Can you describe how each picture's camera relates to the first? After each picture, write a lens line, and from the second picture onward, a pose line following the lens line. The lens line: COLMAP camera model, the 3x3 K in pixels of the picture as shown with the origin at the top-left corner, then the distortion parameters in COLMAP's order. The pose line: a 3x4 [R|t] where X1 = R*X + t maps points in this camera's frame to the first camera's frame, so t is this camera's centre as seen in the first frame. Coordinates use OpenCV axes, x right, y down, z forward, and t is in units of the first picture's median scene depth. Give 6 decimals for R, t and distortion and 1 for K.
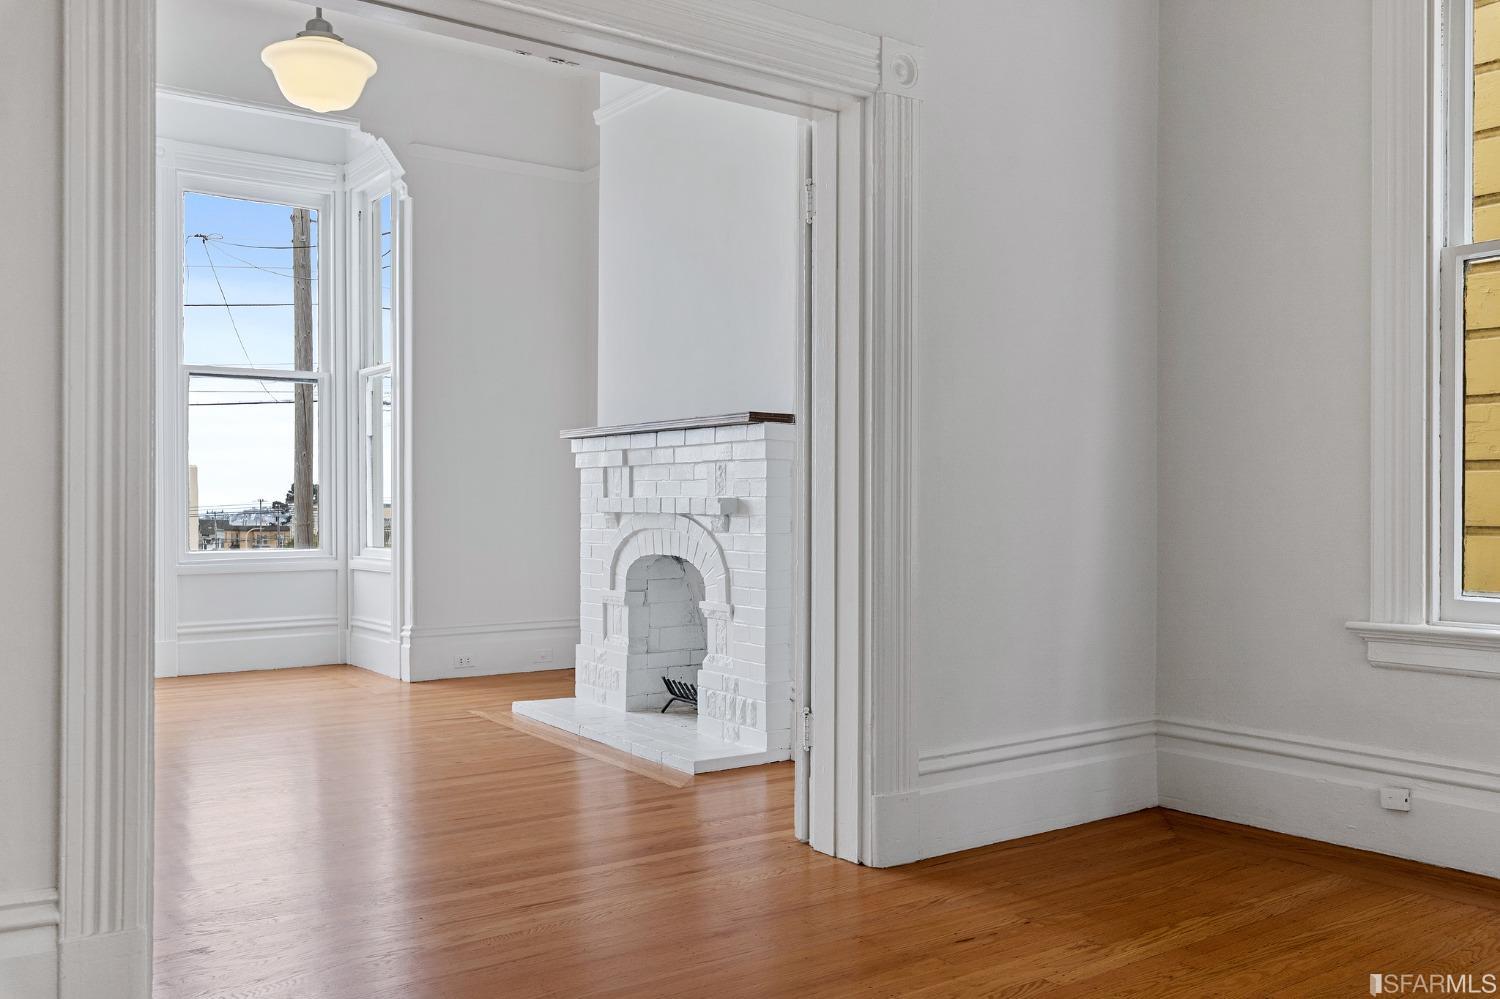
lens RADIAL K [[1284.5, 0, 777.3], [0, 1284.5, 516.3], [0, 0, 1]] dist [-0.002584, 0.004388]
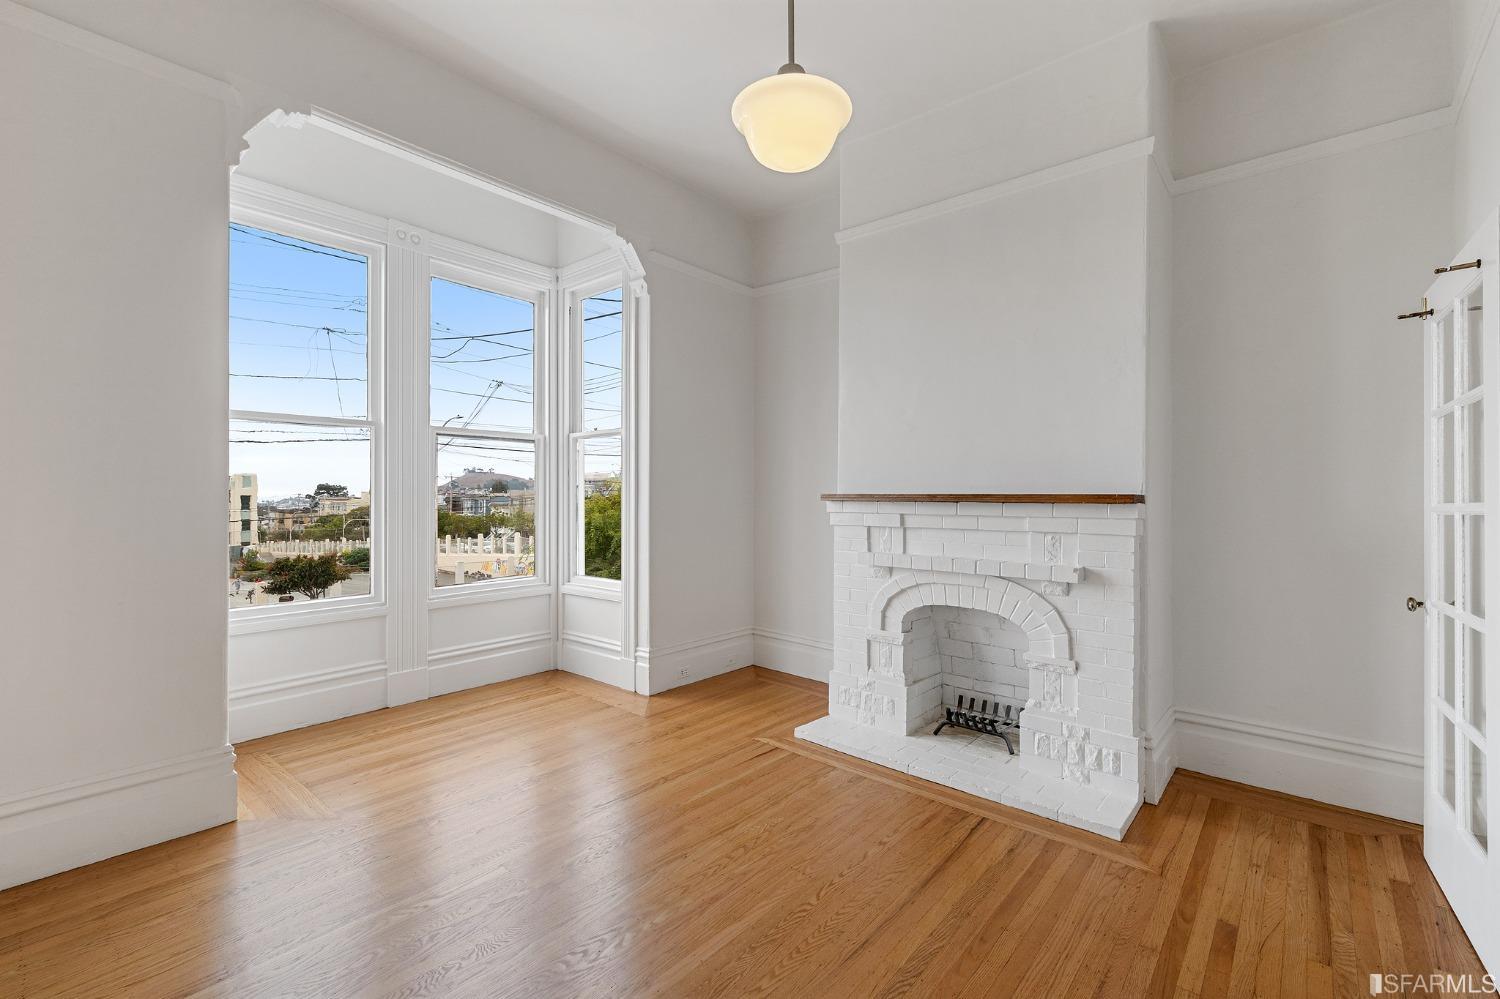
lens RADIAL K [[658.4, 0, 750.0], [0, 658.4, 499.5], [0, 0, 1]] dist [0.001547, 0.000194]
pose [[0.973922, 0.002521, 0.226867, -0.443002], [-0.001689, 0.999991, -0.003861, -0.070307], [-0.226875, 0.003377, 0.973918, 0.495806]]
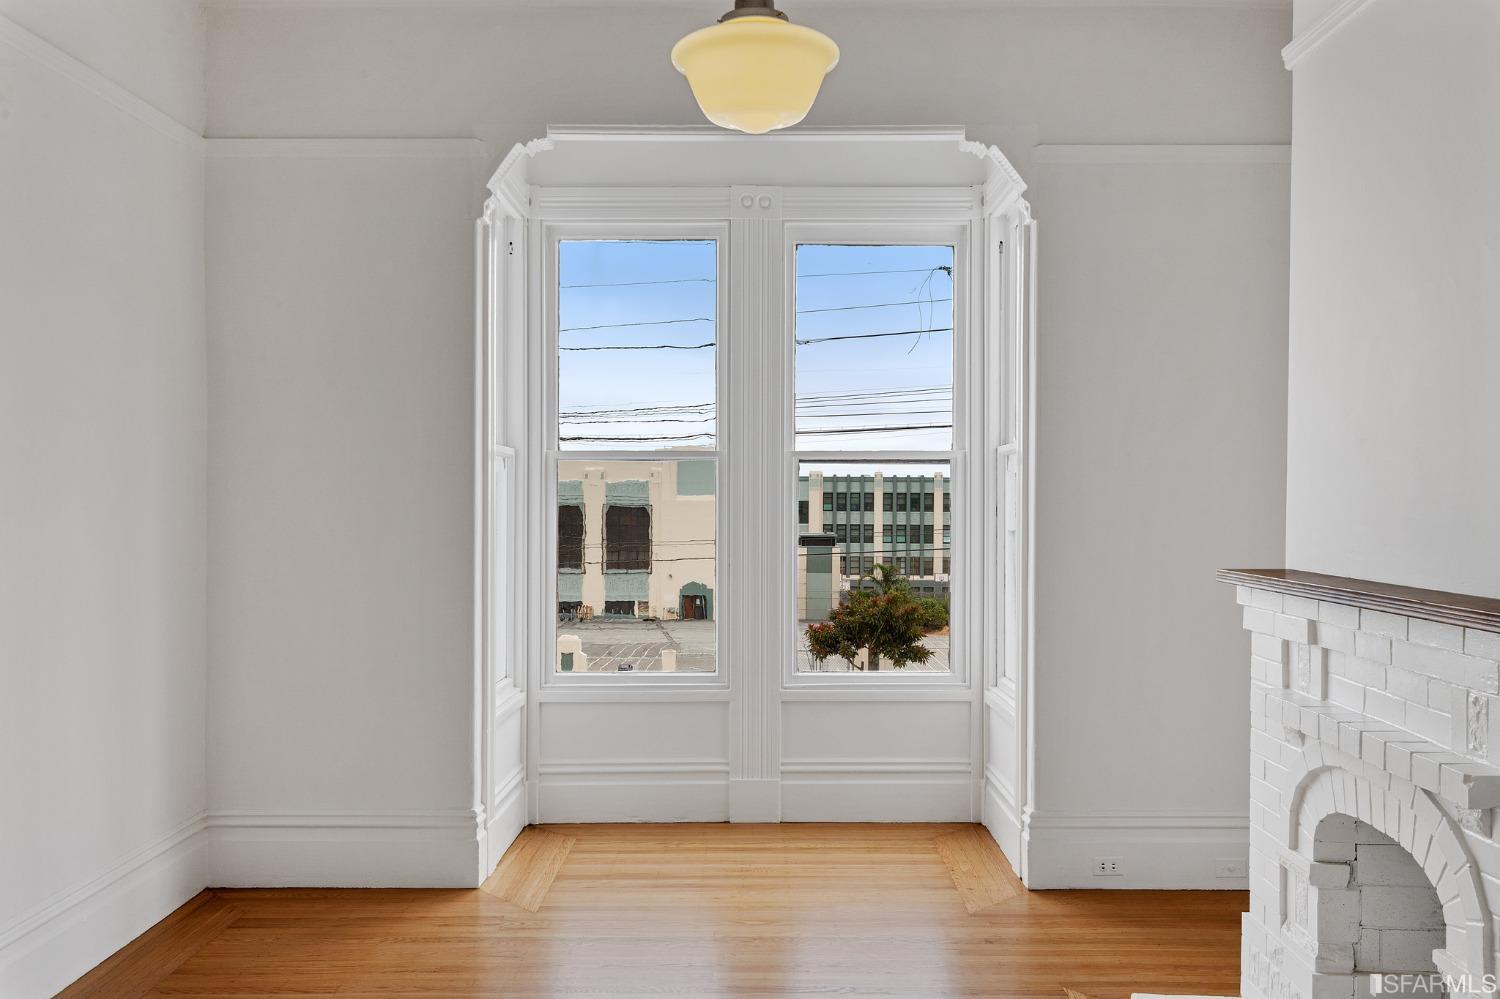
lens RADIAL K [[1286.6, 0, 749.3], [0, 1286.6, 505.9], [0, 0, 1]] dist [0.002079, 0.001352]
pose [[0.799223, 0.005824, -0.601007, 0.030944], [-0.007675, 0.999970, -0.000515, -0.113246], [0.600986, 0.005024, 0.799244, 0.428189]]
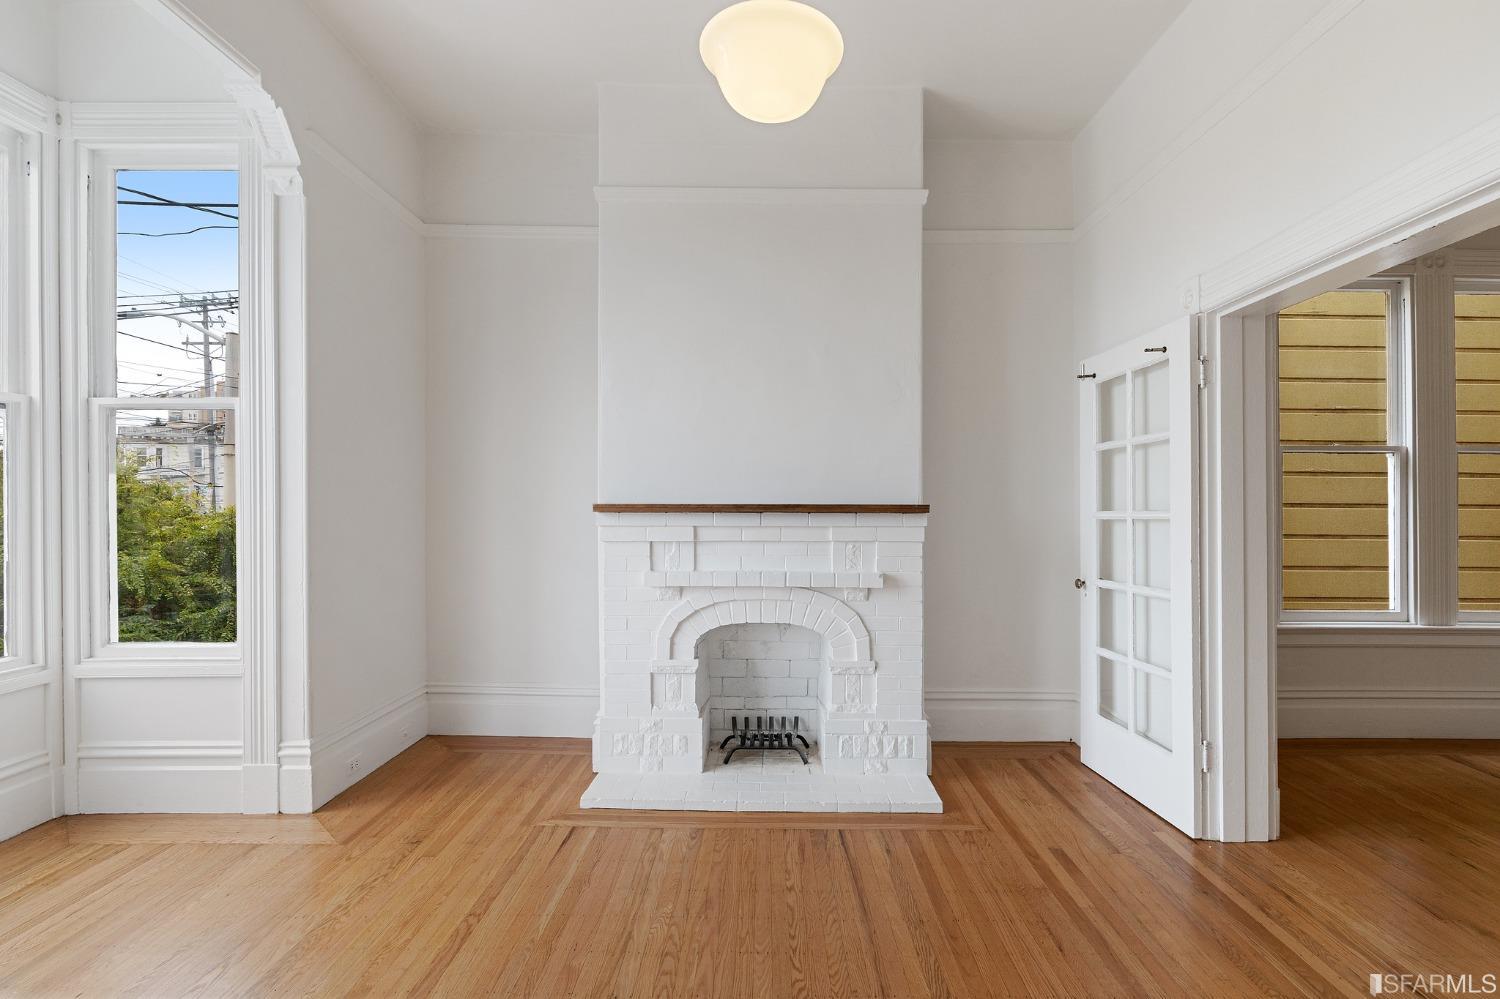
lens RADIAL K [[724.8, 0, 779.6], [0, 724.8, 512.4], [0, 0, 1]] dist [-0.000333, -0.000633]
pose [[0.581305, -0.005019, 0.813670, -0.636241], [0.005350, 0.999983, 0.002346, -0.072388], [-0.813668, 0.002989, 0.581322, 0.670743]]
